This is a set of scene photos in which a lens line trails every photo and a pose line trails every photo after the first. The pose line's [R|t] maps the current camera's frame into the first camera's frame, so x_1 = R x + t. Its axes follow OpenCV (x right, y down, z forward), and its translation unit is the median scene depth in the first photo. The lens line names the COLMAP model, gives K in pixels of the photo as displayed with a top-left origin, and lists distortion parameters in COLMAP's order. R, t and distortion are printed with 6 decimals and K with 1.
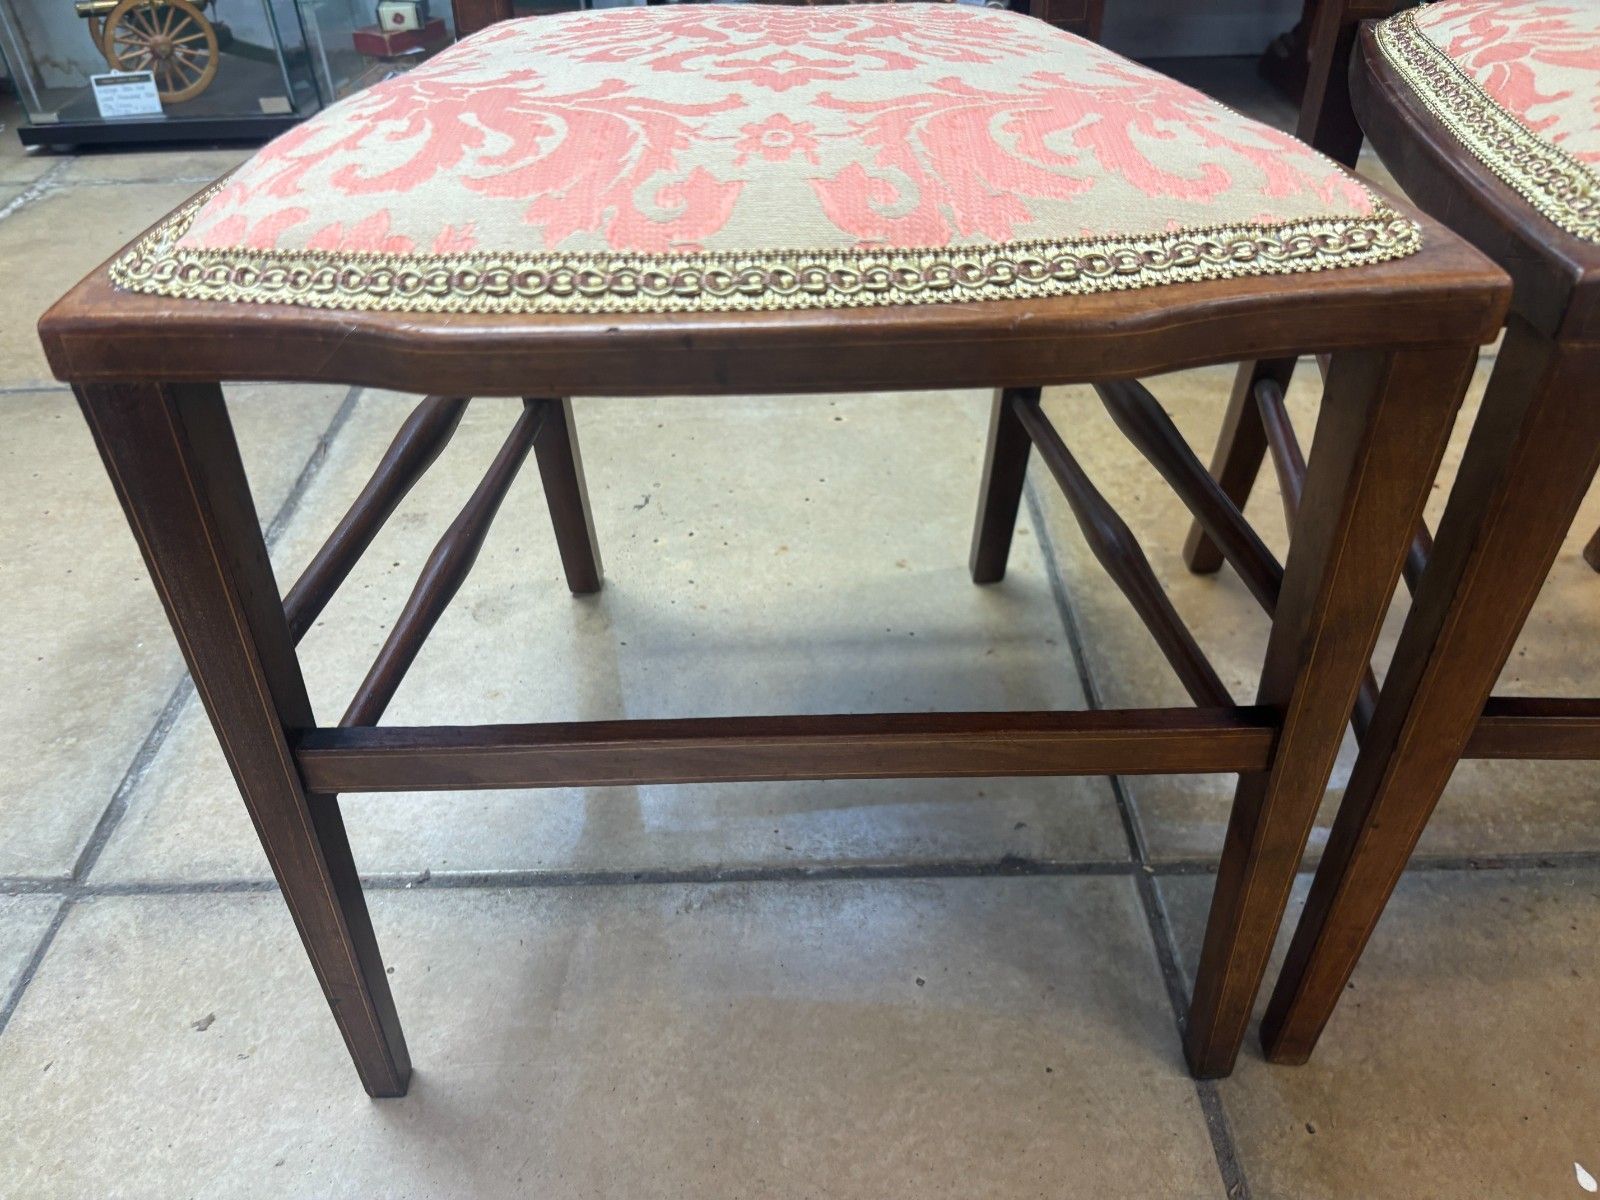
lens RADIAL K [[1221.3, 0, 795.7], [0, 1221.3, 588.8], [0, 0, 1]] dist [0.041119, -0.058128]
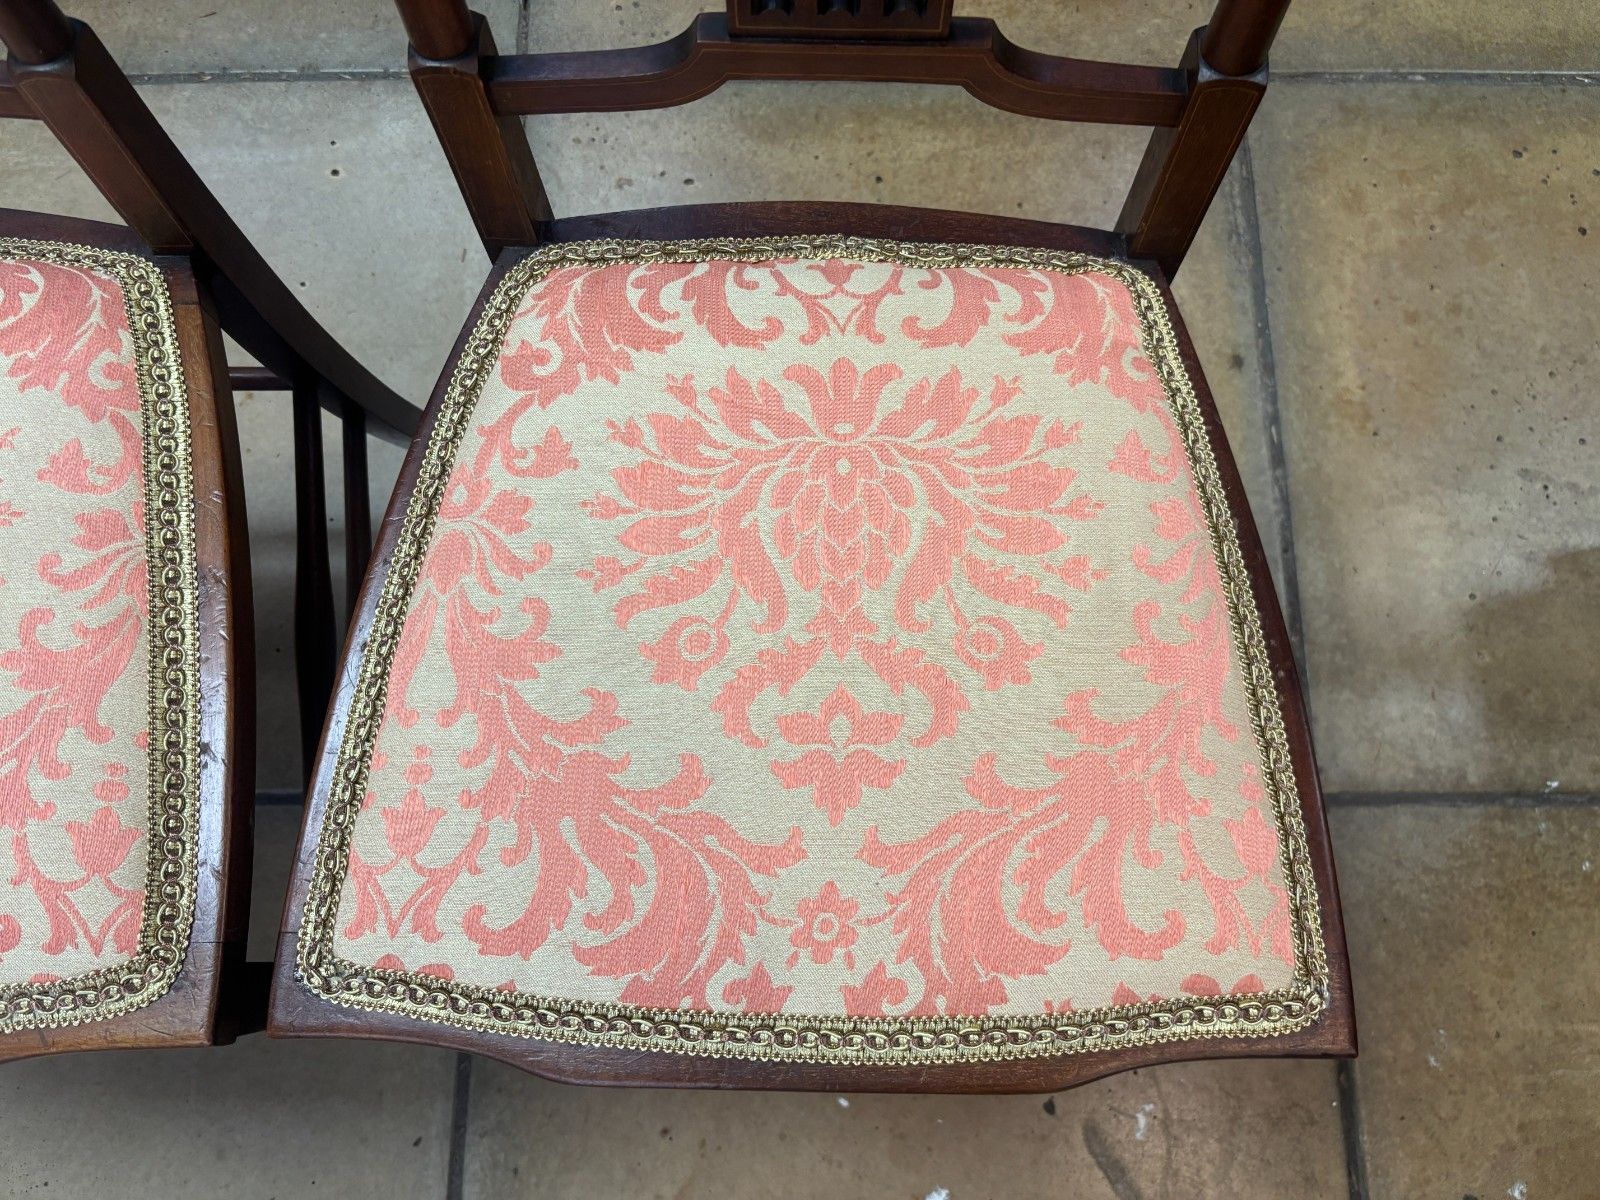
lens RADIAL K [[1221.3, 0, 810.2], [0, 1221.3, 597.9], [0, 0, 1]] dist [0.041119, -0.058128]
pose [[0.999866, 0.008502, 0.014023, 0.683534], [-0.015356, 0.785490, 0.618683, -0.834616], [-0.005754, -0.618815, 0.785515, 0.134190]]
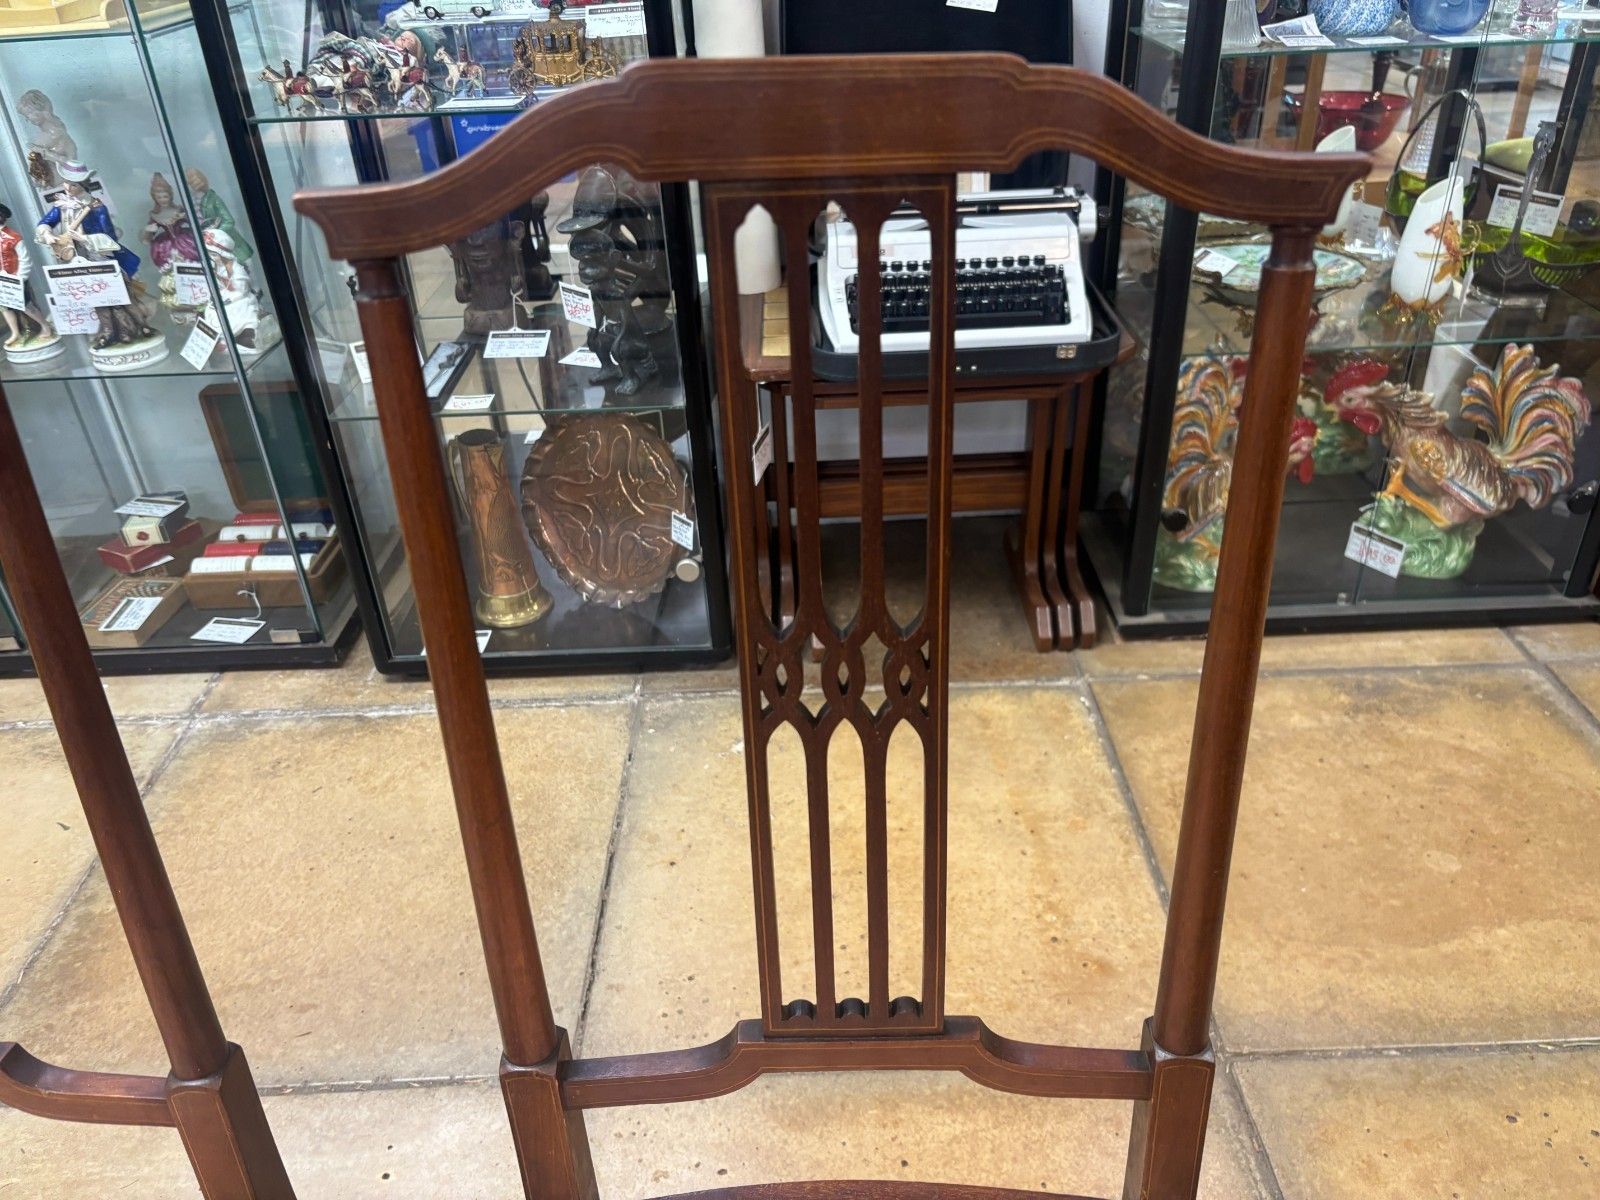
lens RADIAL K [[1221.3, 0, 805.6], [0, 1221.3, 604.0], [0, 0, 1]] dist [0.041119, -0.058128]
pose [[0.999701, -0.023183, -0.007767, 0.686976], [0.022316, 0.994978, -0.097577, -0.871496], [0.009990, 0.097375, 0.995198, -0.009782]]
